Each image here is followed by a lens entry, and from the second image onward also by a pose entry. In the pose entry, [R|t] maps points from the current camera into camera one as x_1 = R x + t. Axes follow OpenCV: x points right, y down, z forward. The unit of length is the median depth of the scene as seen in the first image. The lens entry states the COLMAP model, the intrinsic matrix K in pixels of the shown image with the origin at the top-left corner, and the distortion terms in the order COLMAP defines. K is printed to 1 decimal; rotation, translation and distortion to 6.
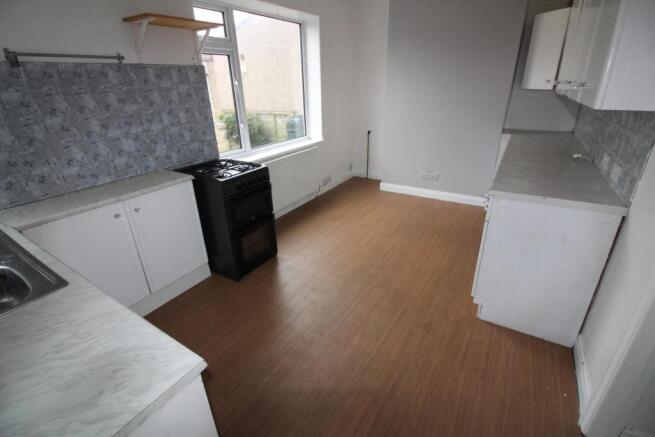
lens RADIAL K [[304.4, 0, 329.1], [0, 304.4, 218.7], [0, 0, 1]] dist [-0.006464, -0.003798]
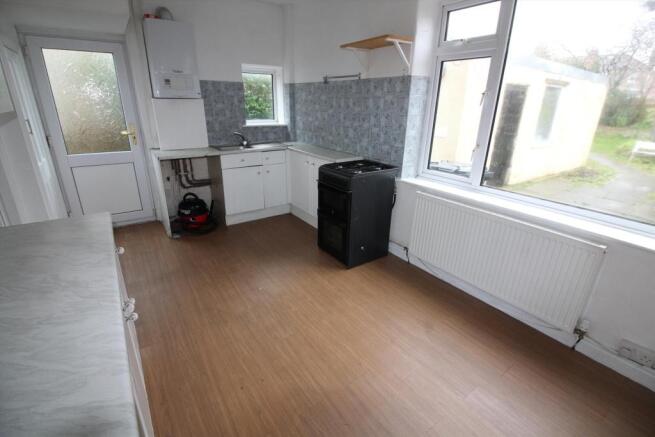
lens RADIAL K [[304.4, 0, 326.2], [0, 304.4, 219.6], [0, 0, 1]] dist [-0.006464, -0.003798]
pose [[-0.394454, 0.355674, -0.847291, 0.773151], [-0.375539, 0.779145, 0.501899, -0.573469], [0.838675, 0.516167, -0.173768, 1.276210]]
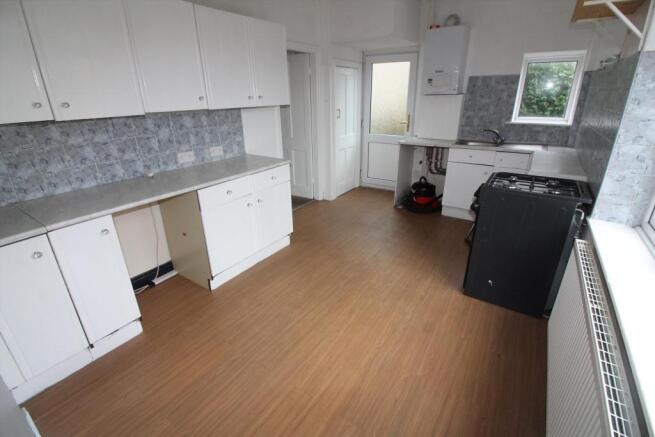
lens RADIAL K [[304.4, 0, 321.4], [0, 304.4, 219.7], [0, 0, 1]] dist [-0.006464, -0.003798]
pose [[-0.997578, 0.027360, 0.063954, 0.201015], [0.065160, 0.689386, 0.721458, -0.794379], [-0.024350, 0.723878, -0.689499, 1.775559]]
